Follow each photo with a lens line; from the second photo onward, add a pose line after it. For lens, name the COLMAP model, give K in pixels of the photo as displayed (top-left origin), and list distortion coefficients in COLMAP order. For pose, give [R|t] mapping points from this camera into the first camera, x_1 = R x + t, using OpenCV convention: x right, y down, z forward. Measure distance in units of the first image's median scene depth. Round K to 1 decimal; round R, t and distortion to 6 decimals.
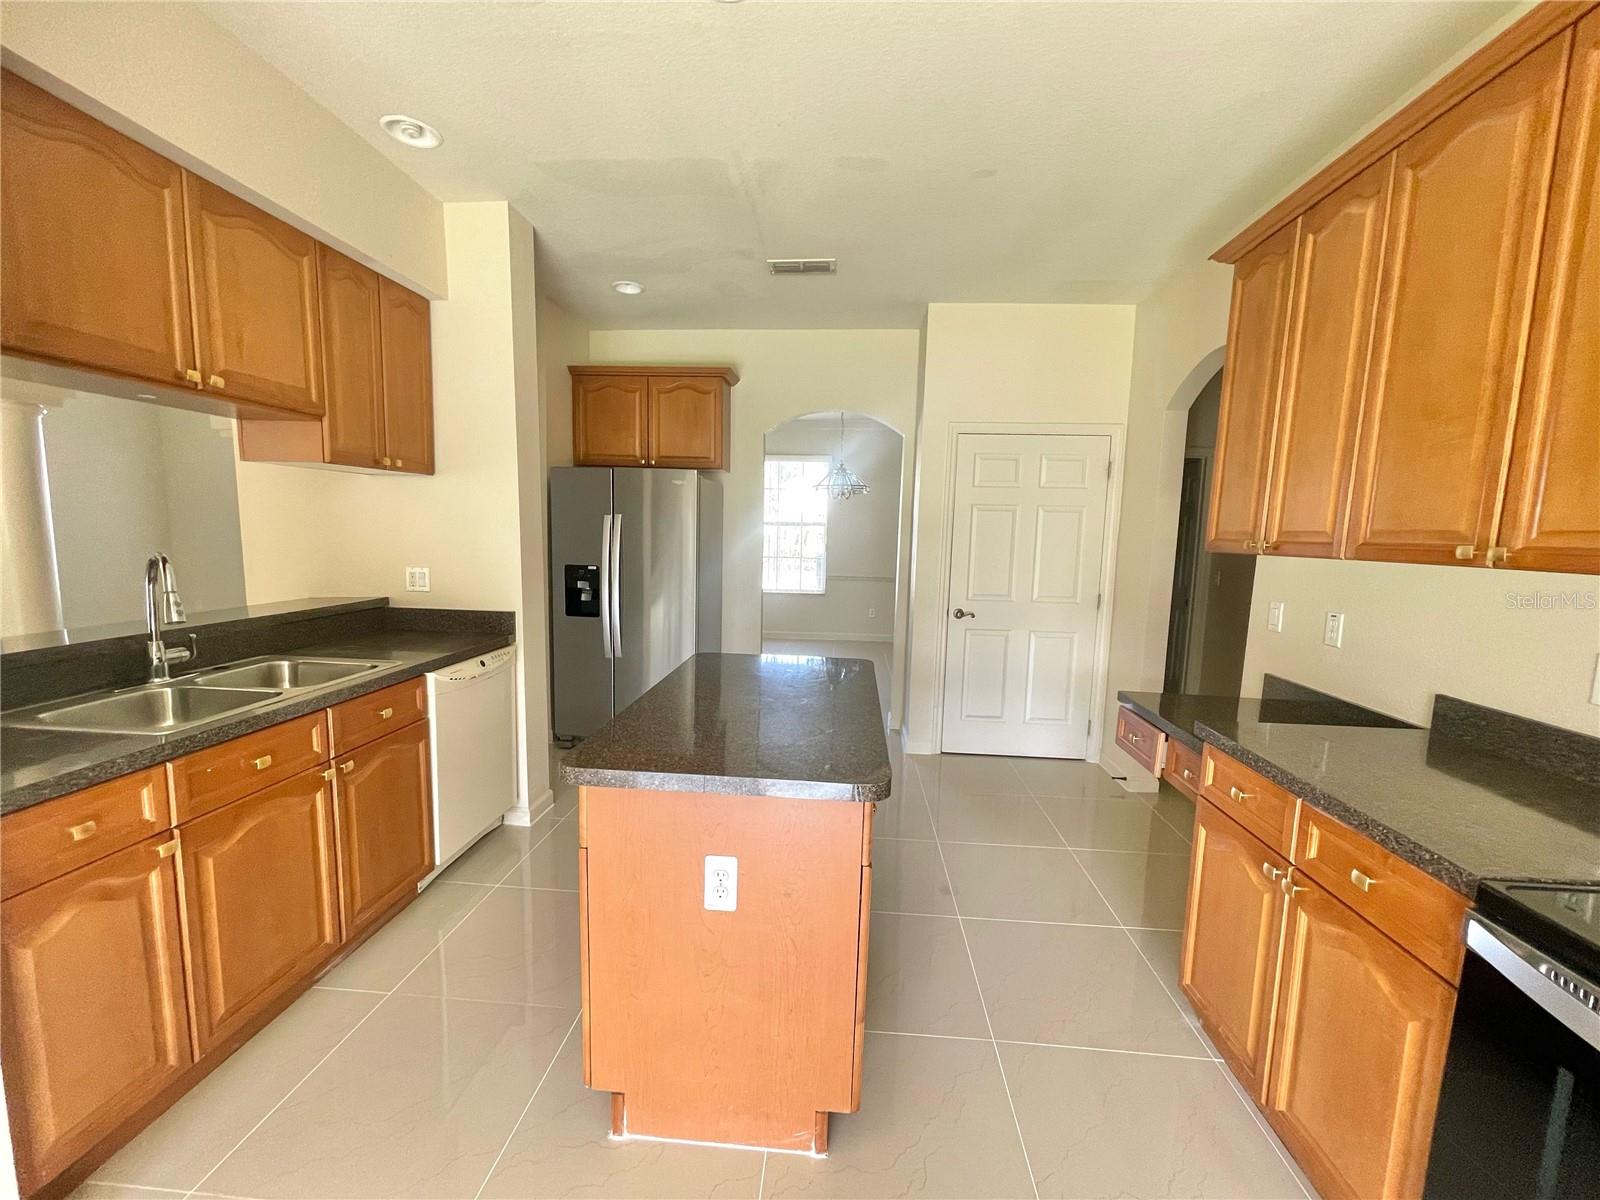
lens RADIAL K [[647.3, 0, 800.4], [0, 647.3, 602.4], [0, 0, 1]] dist [-0.002818, 0.001080]
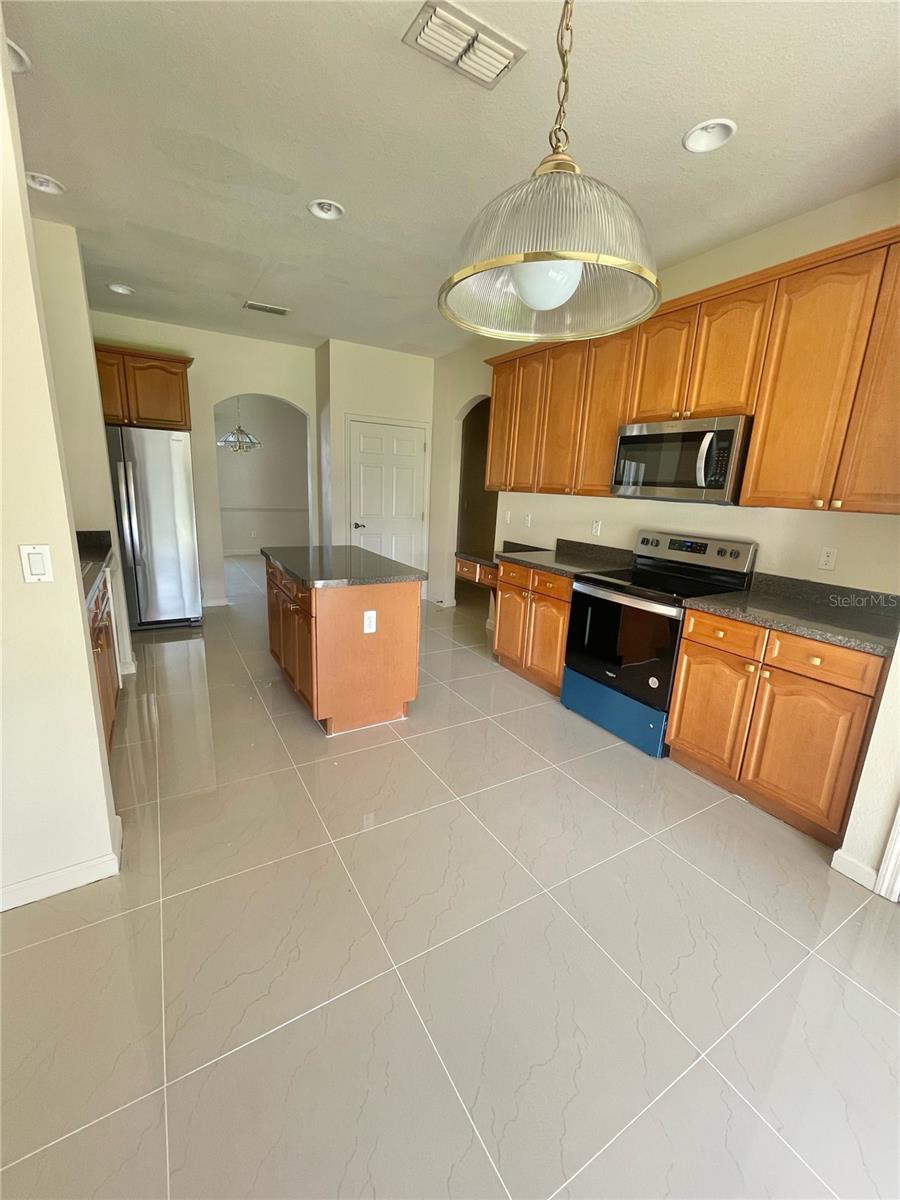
lens RADIAL K [[485.5, 0, 447.0], [0, 485.5, 601.6], [0, 0, 1]] dist [-0.002818, 0.001080]
pose [[0.816716, -0.125877, 0.563143, -0.826802], [0.042686, 0.986422, 0.158585, 0.055553], [-0.575459, -0.105481, 0.811000, -0.632647]]
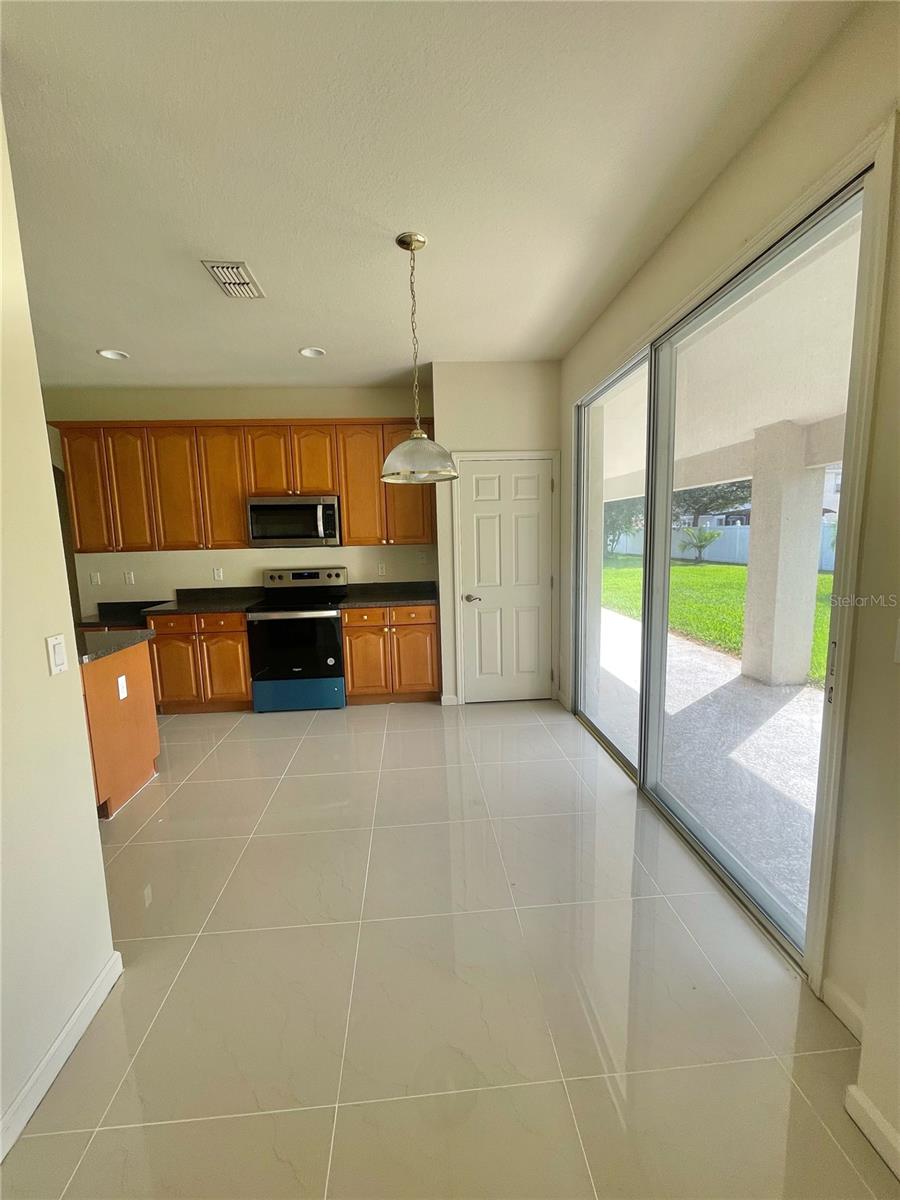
lens RADIAL K [[485.5, 0, 449.3], [0, 485.5, 600.4], [0, 0, 1]] dist [-0.002818, 0.001080]
pose [[-0.157631, -0.153005, 0.975573, -1.890832], [0.134029, 0.975467, 0.174645, -0.058830], [-0.978360, 0.158284, -0.133256, -0.062556]]
